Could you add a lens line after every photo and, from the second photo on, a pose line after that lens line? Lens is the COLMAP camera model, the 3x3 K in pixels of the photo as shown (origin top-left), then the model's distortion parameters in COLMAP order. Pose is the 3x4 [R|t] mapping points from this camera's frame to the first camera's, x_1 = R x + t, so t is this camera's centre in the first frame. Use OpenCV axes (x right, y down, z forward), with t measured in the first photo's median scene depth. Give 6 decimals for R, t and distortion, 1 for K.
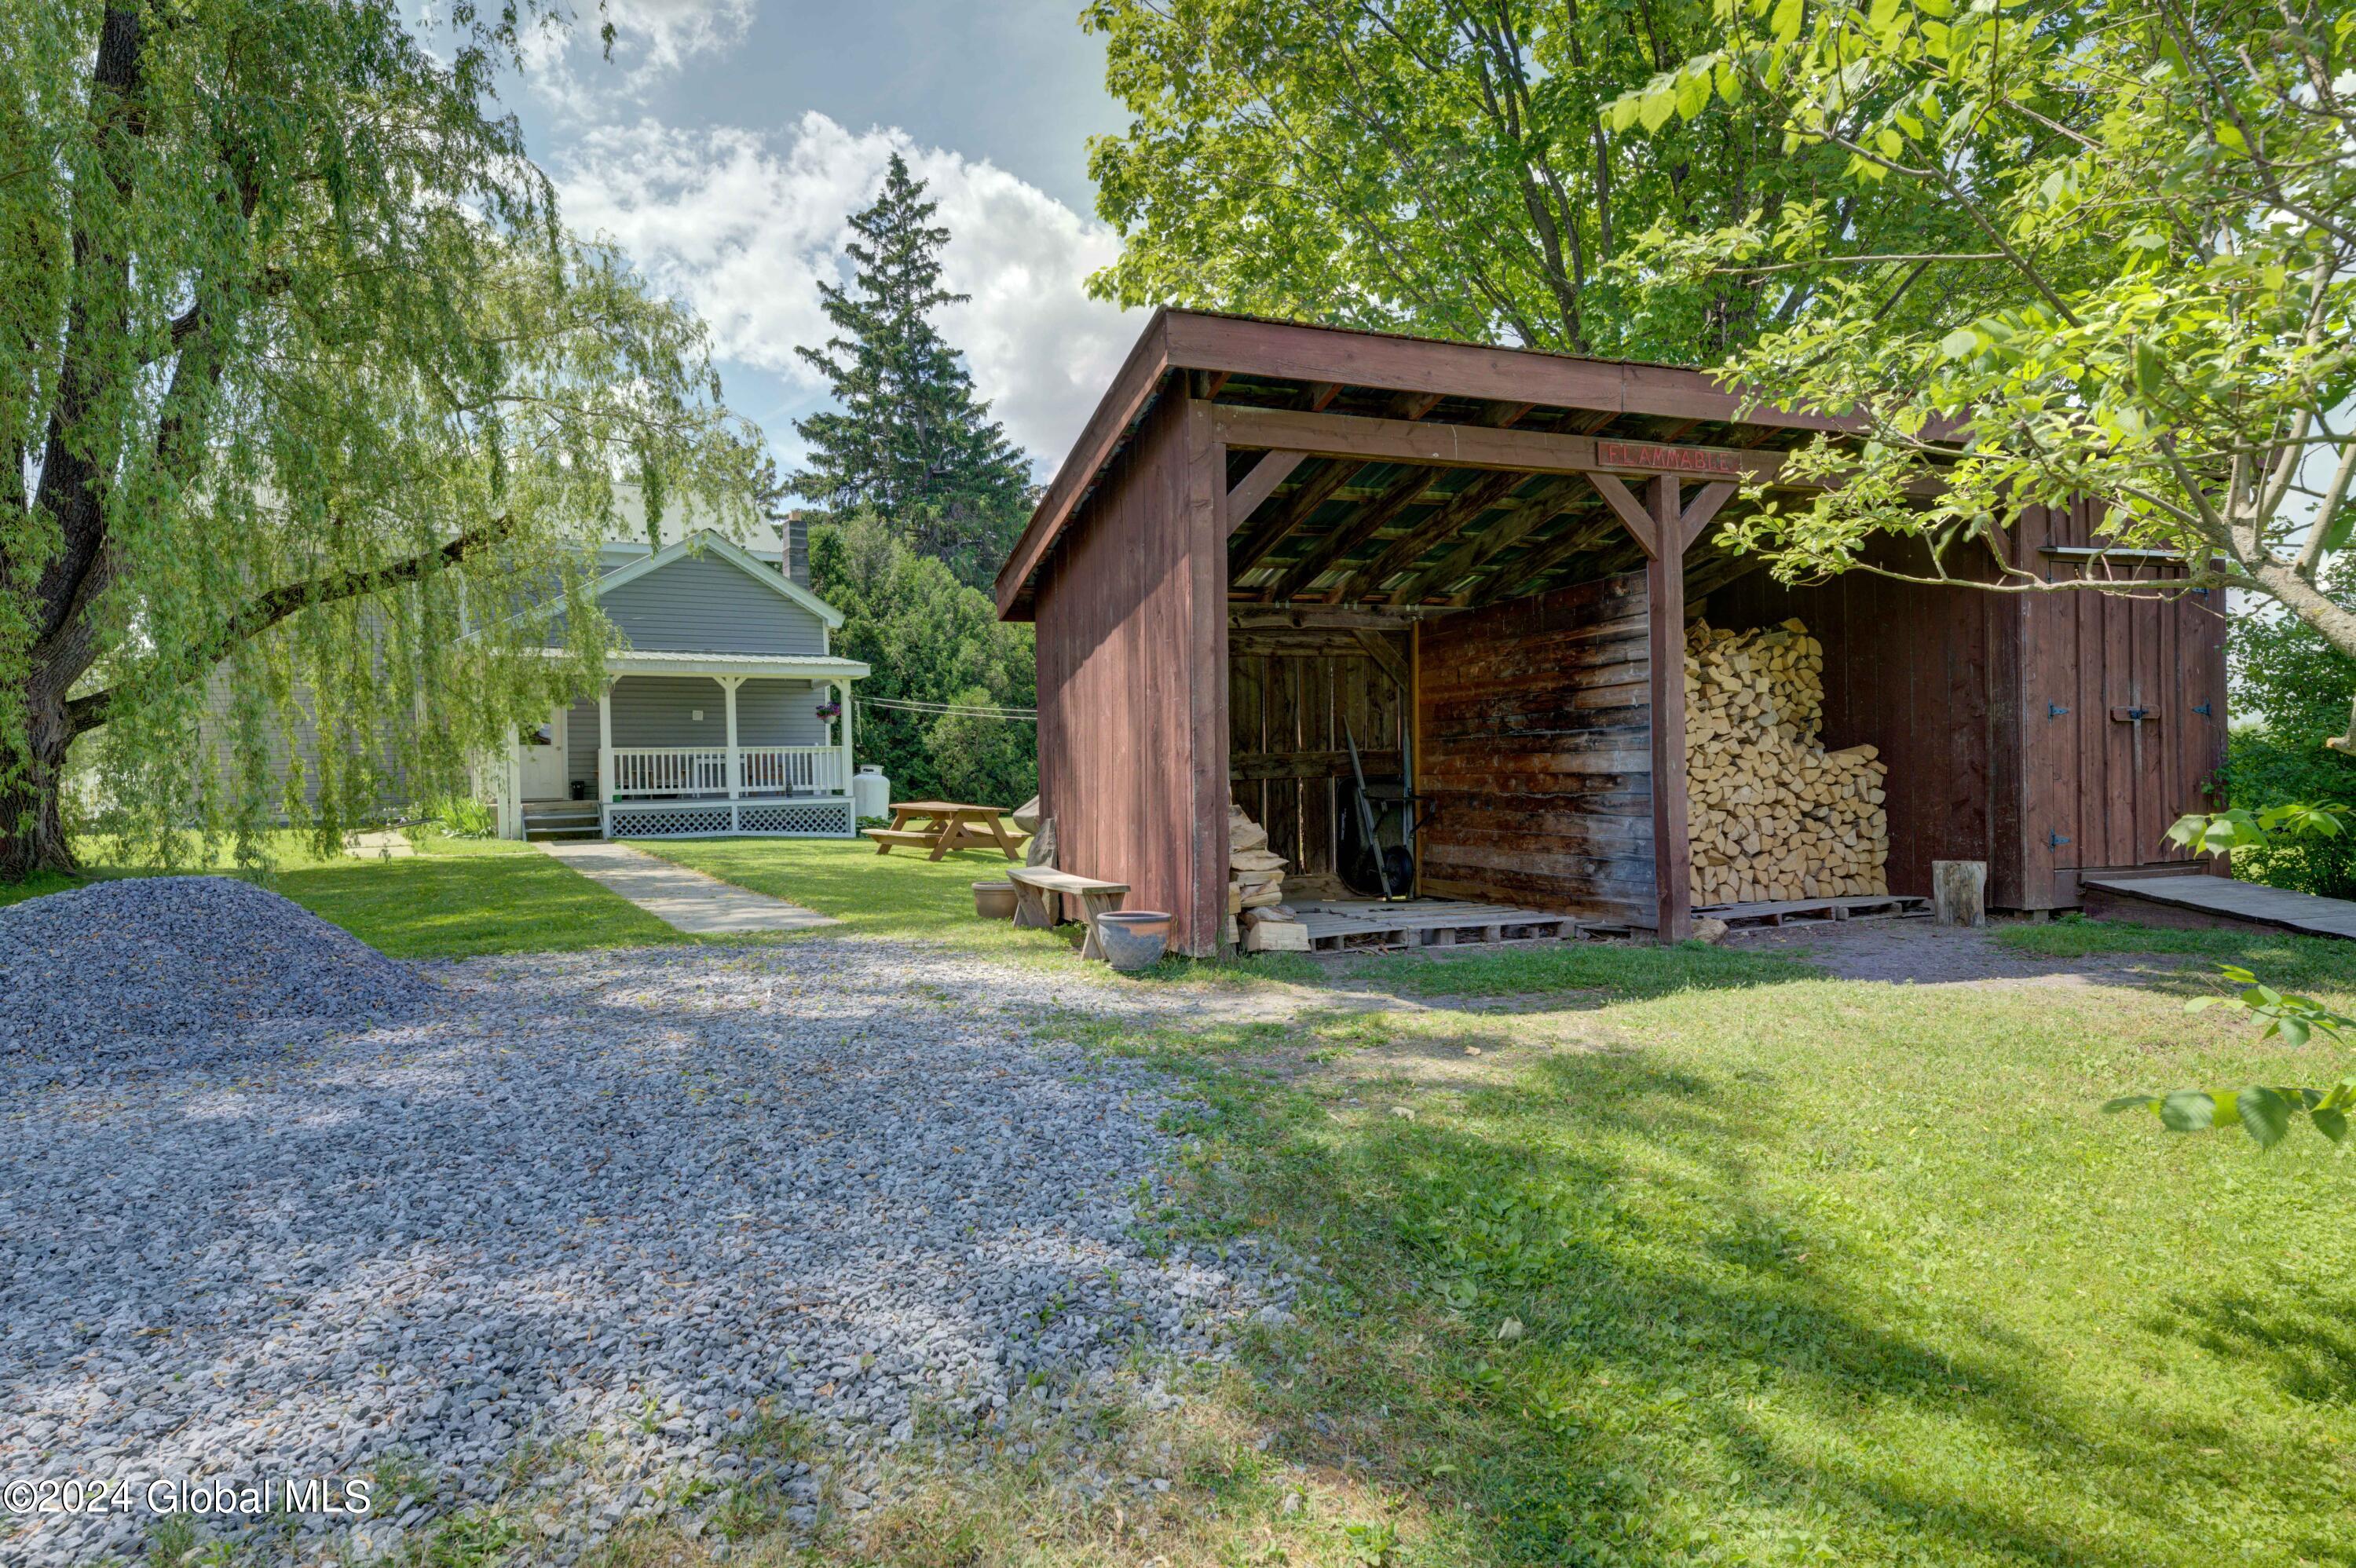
lens RADIAL K [[1379.3, 0, 1227.1], [0, 1379.3, 796.7], [0, 0, 1]] dist [0.018083, -0.000559]
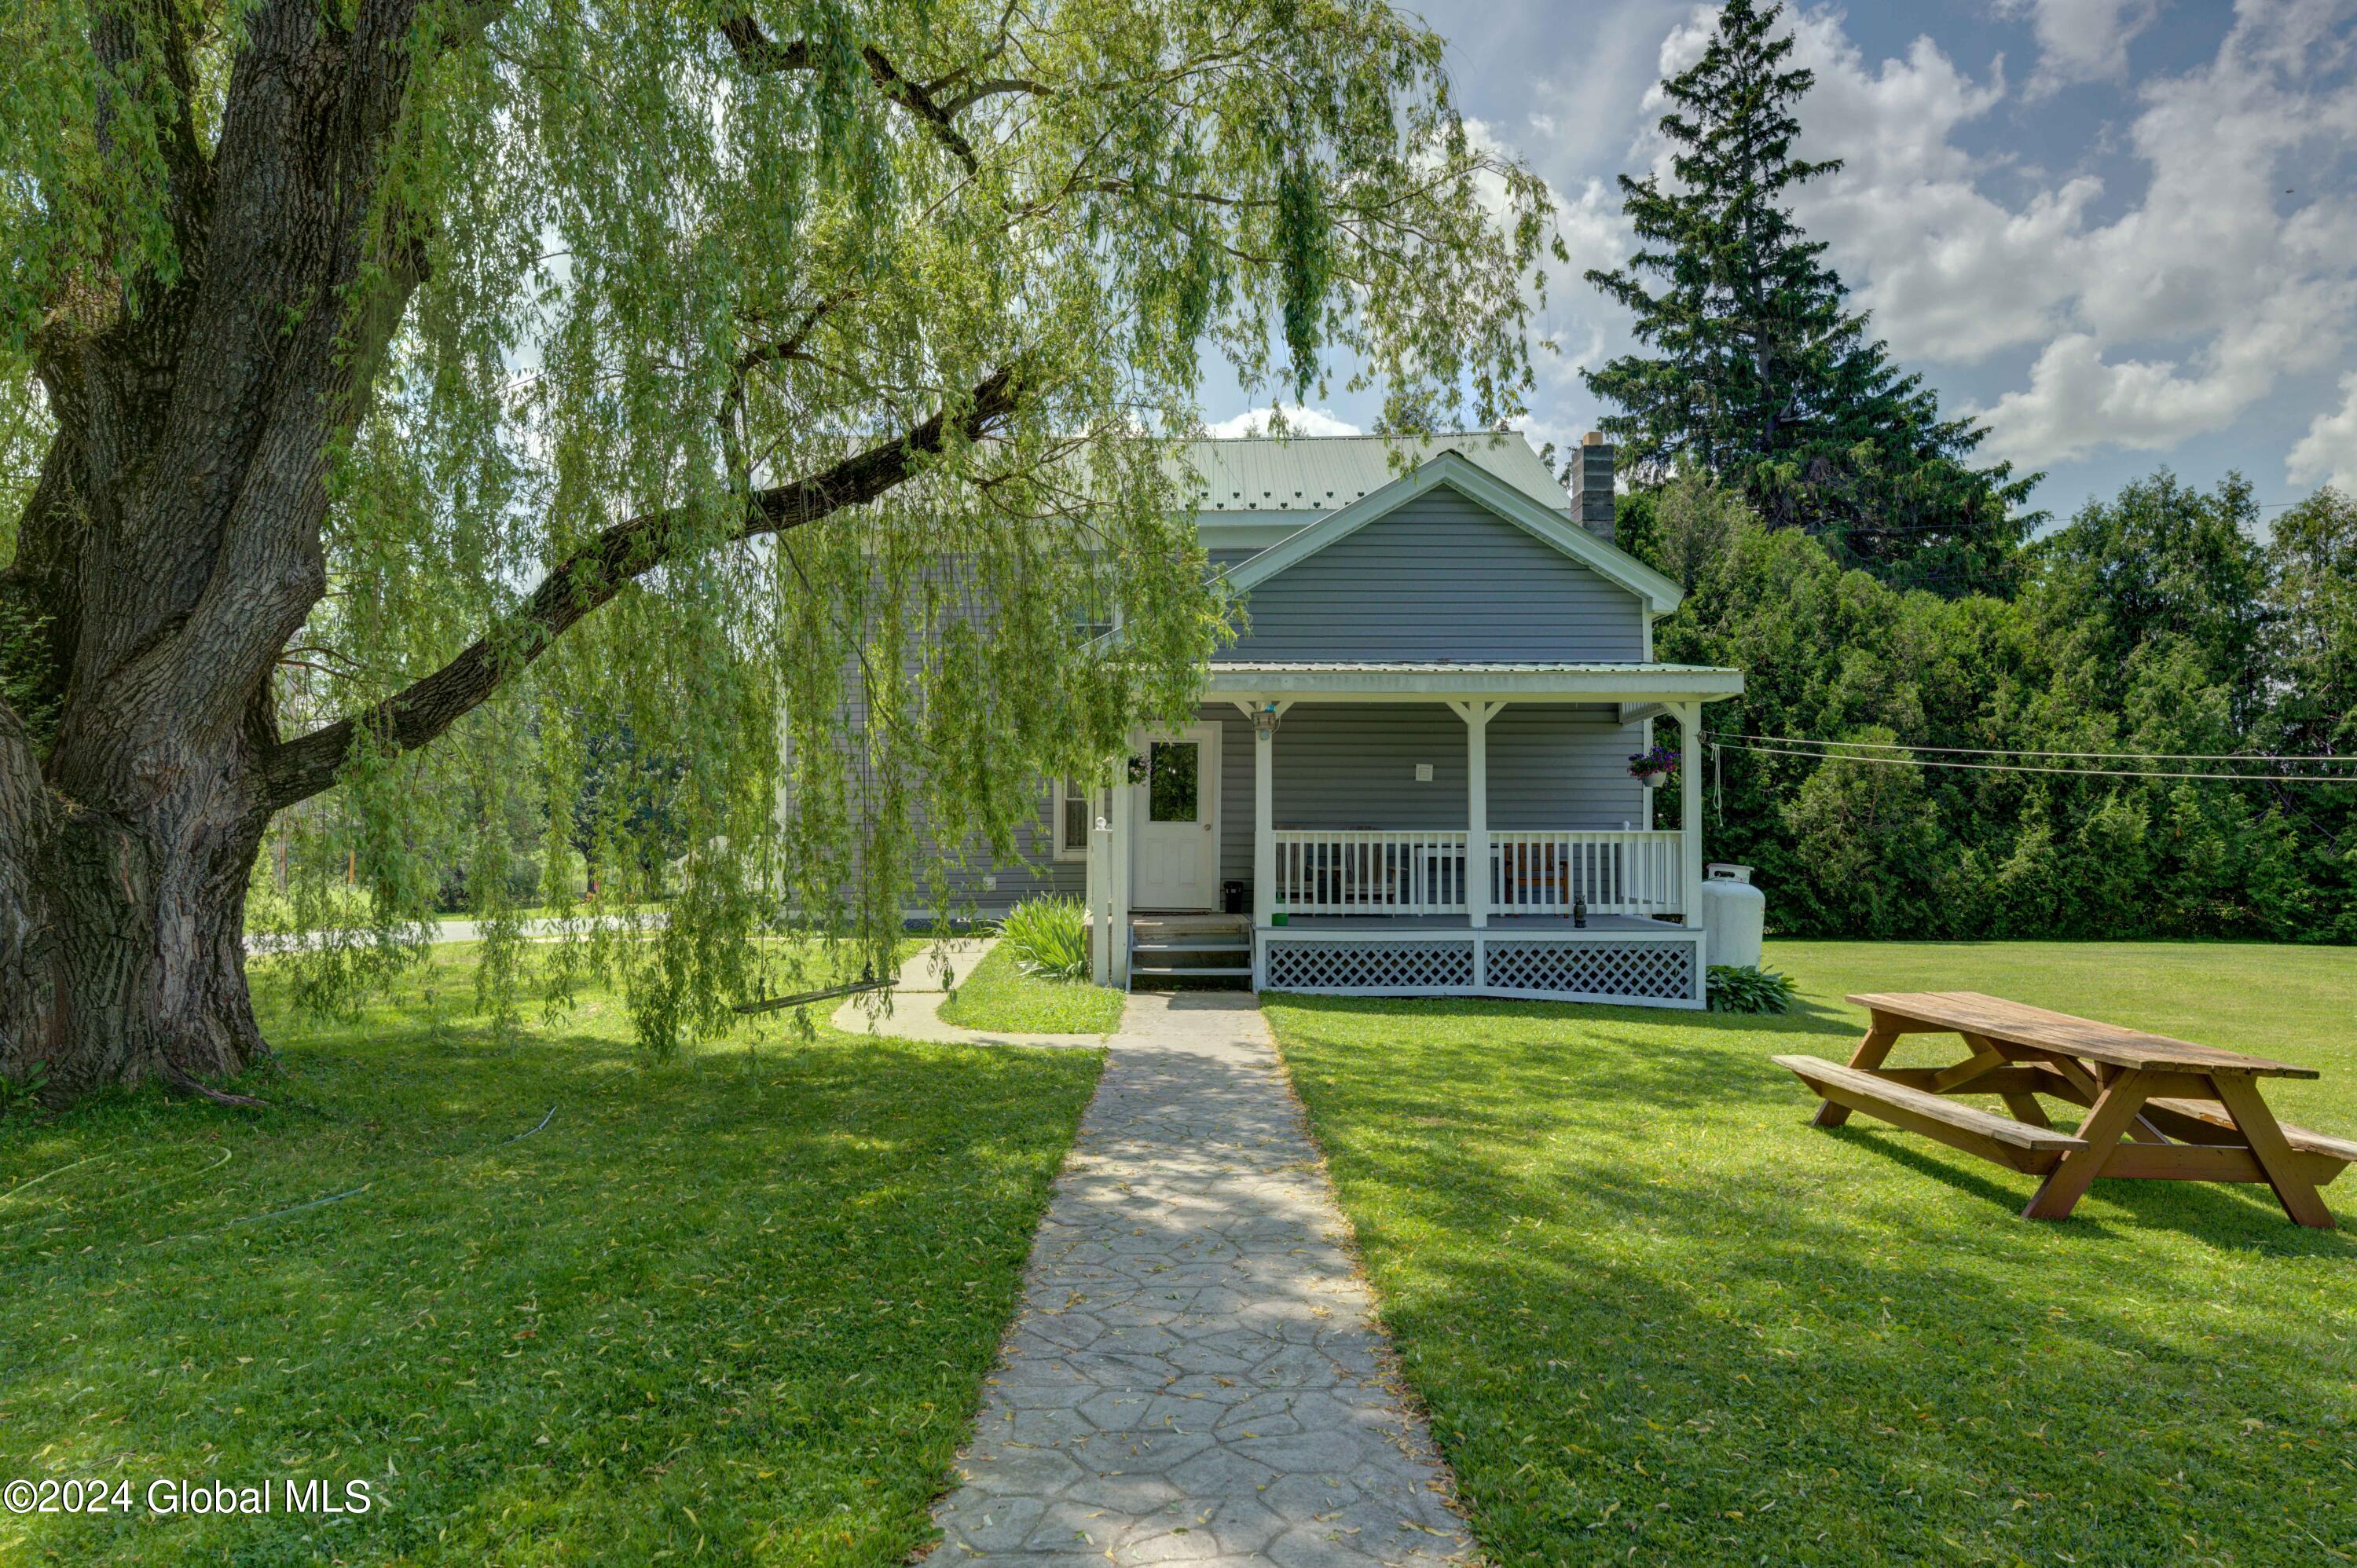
lens RADIAL K [[1529.0, 0, 1139.6], [0, 1529.0, 800.6], [0, 0, 1]] dist [0.008406, -0.004093]
pose [[0.840227, 0.006696, -0.542193, -0.068954], [-0.029420, 0.999014, -0.033255, -0.011326], [0.541435, 0.043893, 0.839596, 0.202962]]
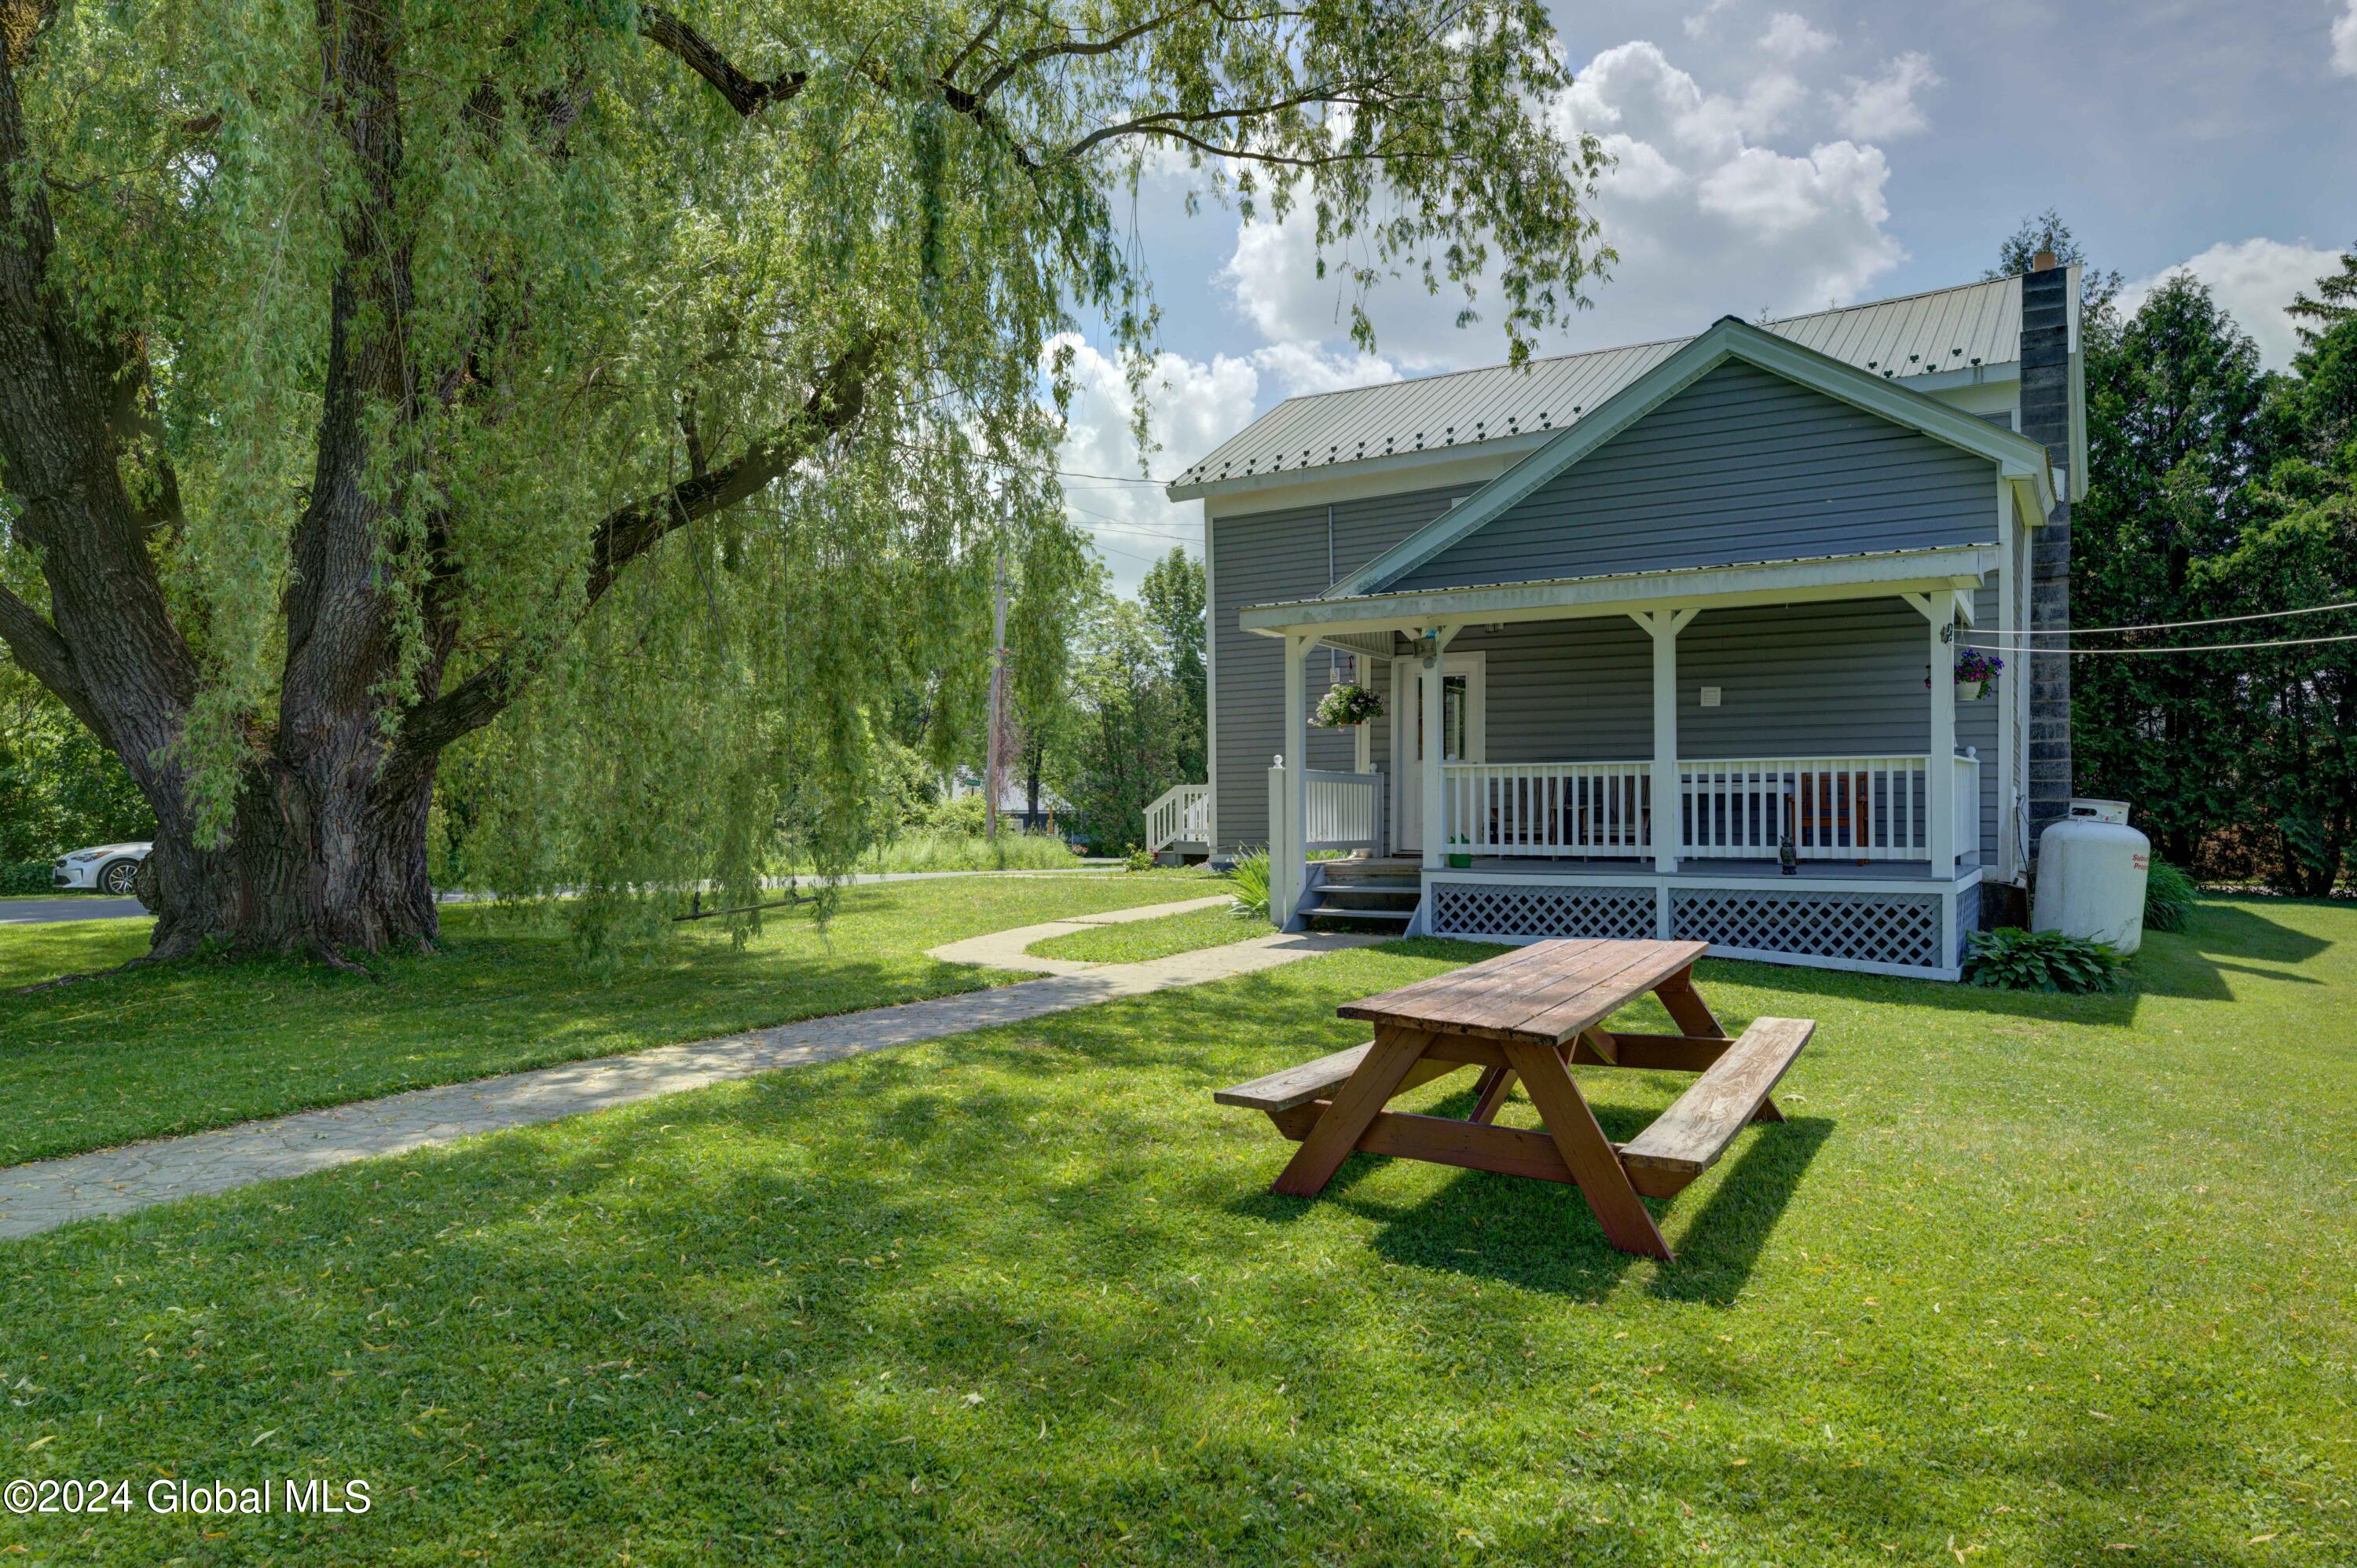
lens RADIAL K [[1529.0, 0, 1181.0], [0, 1529.0, 790.4], [0, 0, 1]] dist [0.008406, -0.004093]
pose [[0.435037, 0.010512, -0.900351, 0.017279], [-0.021367, 0.999771, 0.001349, -0.010916], [0.900159, 0.018651, 0.435162, 0.299628]]
